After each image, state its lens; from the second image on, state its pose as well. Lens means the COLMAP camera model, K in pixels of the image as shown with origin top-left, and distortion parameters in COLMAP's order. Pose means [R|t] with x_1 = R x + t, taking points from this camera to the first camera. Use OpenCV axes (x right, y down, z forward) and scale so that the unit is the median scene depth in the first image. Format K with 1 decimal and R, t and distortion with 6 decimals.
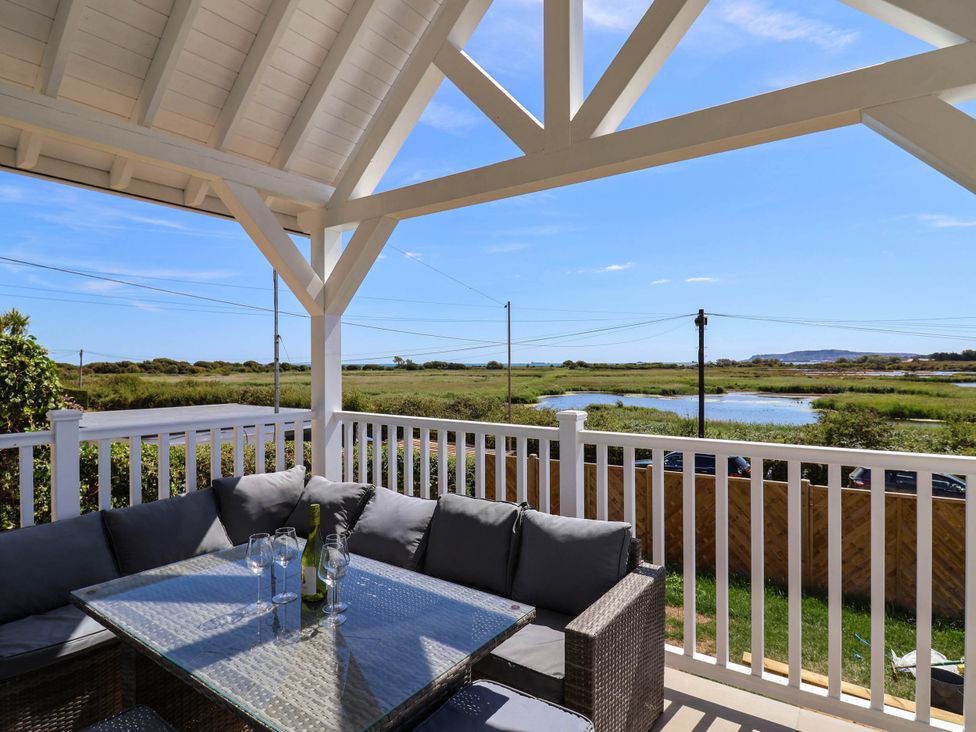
lens RADIAL K [[544.0, 0, 498.7], [0, 544.0, 364.0], [0, 0, 1]] dist [0.000096, -0.010580]
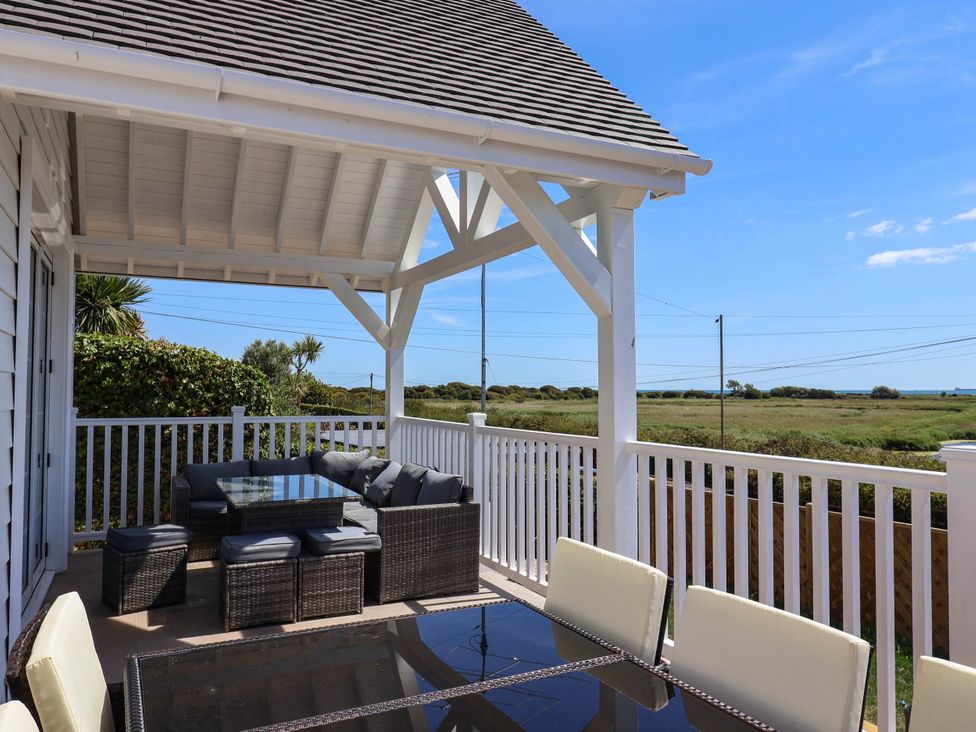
lens RADIAL K [[720.9, 0, 496.9], [0, 720.9, 364.3], [0, 0, 1]] dist [0.003509, 0.004495]
pose [[0.876773, -0.012659, -0.480738, 0.934354], [-0.004464, 0.999396, -0.034458, 0.015218], [0.480884, 0.032358, 0.876187, -0.608005]]
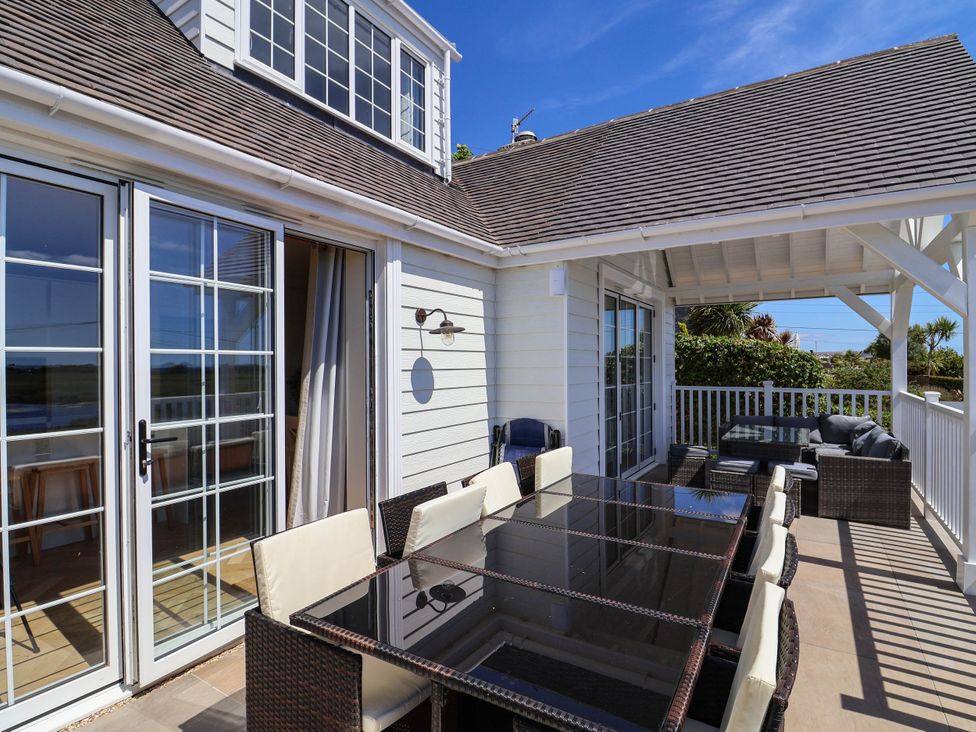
lens RADIAL K [[511.2, 0, 496.3], [0, 511.2, 367.5], [0, 0, 1]] dist [0.002839, -0.013144]
pose [[0.054156, 0.009573, -0.998487, 1.461717], [0.001776, 0.999952, 0.009684, -0.014633], [0.998531, -0.002298, 0.054136, -0.488999]]
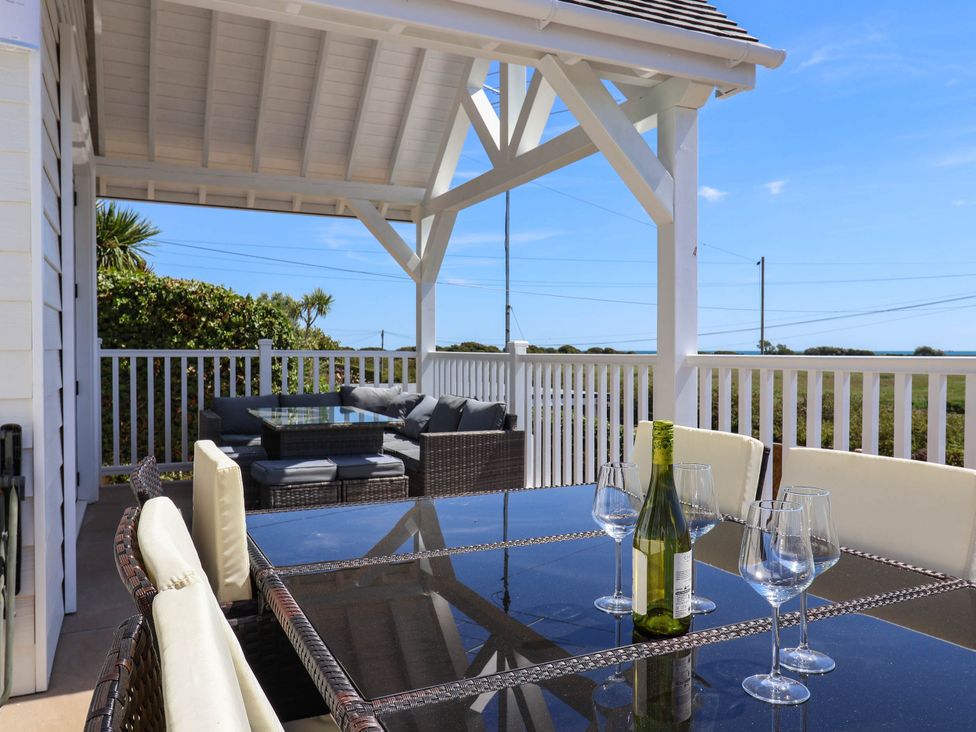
lens RADIAL K [[762.9, 0, 497.9], [0, 762.9, 364.8], [0, 0, 1]] dist [0.010083, -0.006849]
pose [[0.867349, 0.014126, -0.497500, 0.891896], [-0.004905, 0.999791, 0.019837, 0.088812], [0.497677, -0.014765, 0.867237, -0.649476]]
